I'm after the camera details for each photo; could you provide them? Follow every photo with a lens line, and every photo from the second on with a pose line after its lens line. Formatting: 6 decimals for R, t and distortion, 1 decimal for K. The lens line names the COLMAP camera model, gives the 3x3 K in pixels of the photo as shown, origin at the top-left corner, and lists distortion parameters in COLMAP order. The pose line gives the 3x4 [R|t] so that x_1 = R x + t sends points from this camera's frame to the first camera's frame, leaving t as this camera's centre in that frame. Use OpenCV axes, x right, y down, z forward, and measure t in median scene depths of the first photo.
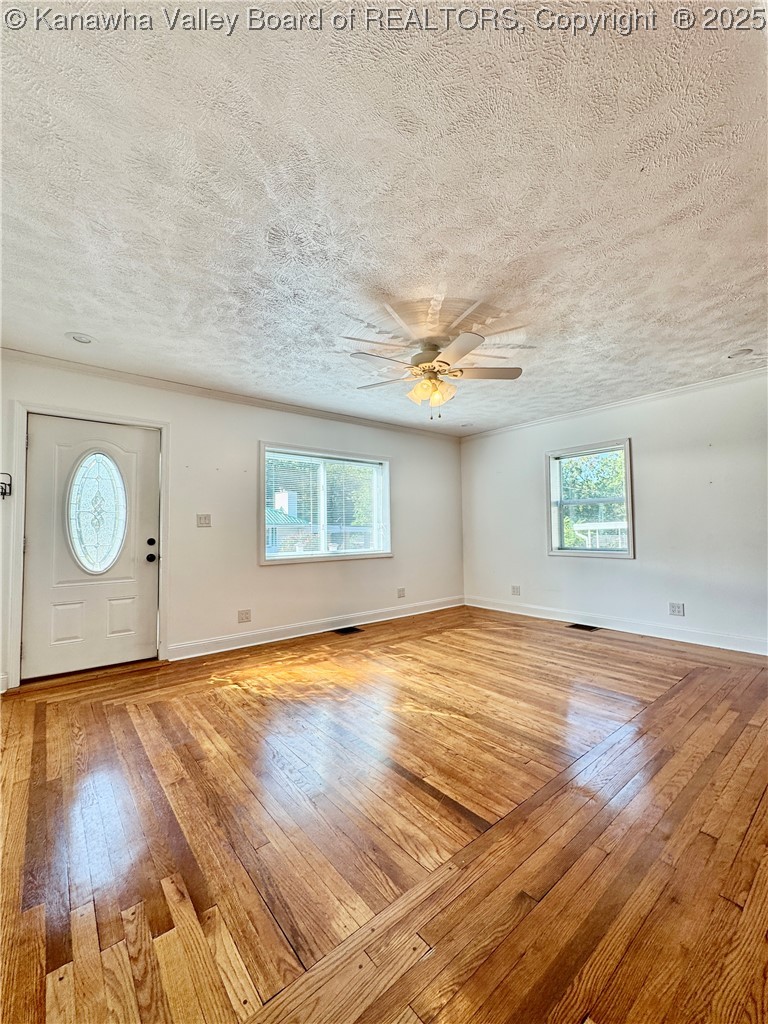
lens RADIAL K [[411.8, 0, 384.0], [0, 411.8, 512.0], [0, 0, 1]] dist [-0.000408, -0.000036]
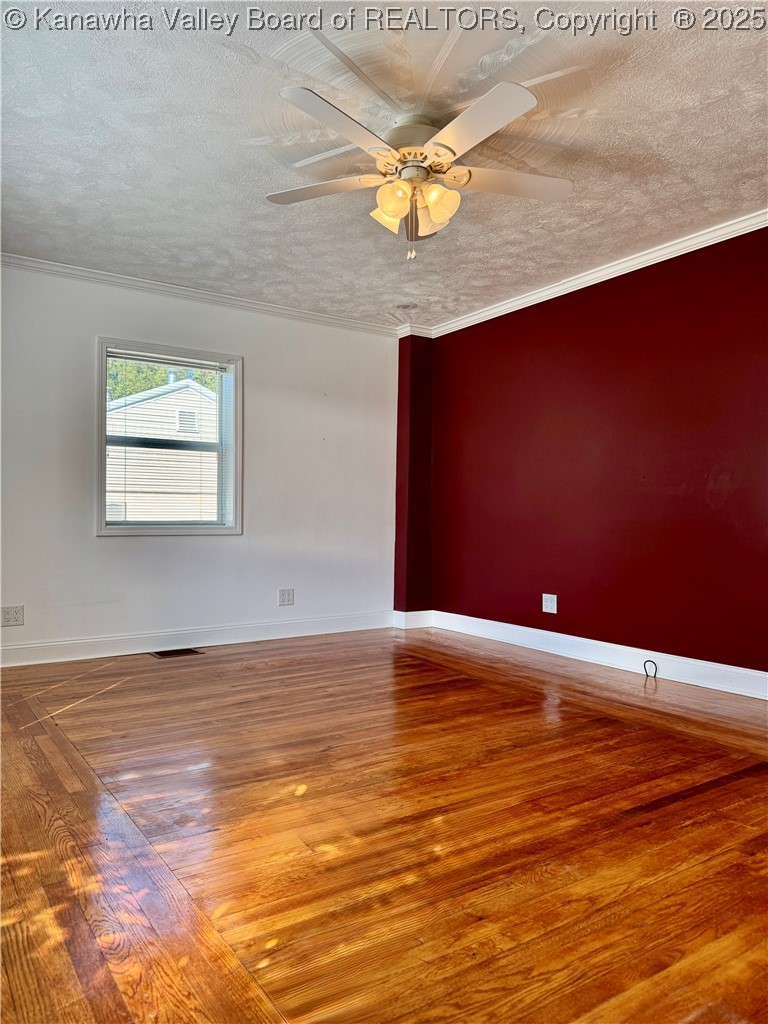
lens RADIAL K [[726.3, 0, 384.0], [0, 726.3, 512.0], [0, 0, 1]] dist [0.004077, -0.001000]
pose [[0.099429, 0.016933, 0.994901, -0.713695], [-0.045320, 0.998895, -0.012472, 0.100305], [-0.994012, -0.043849, 0.100087, 0.794523]]
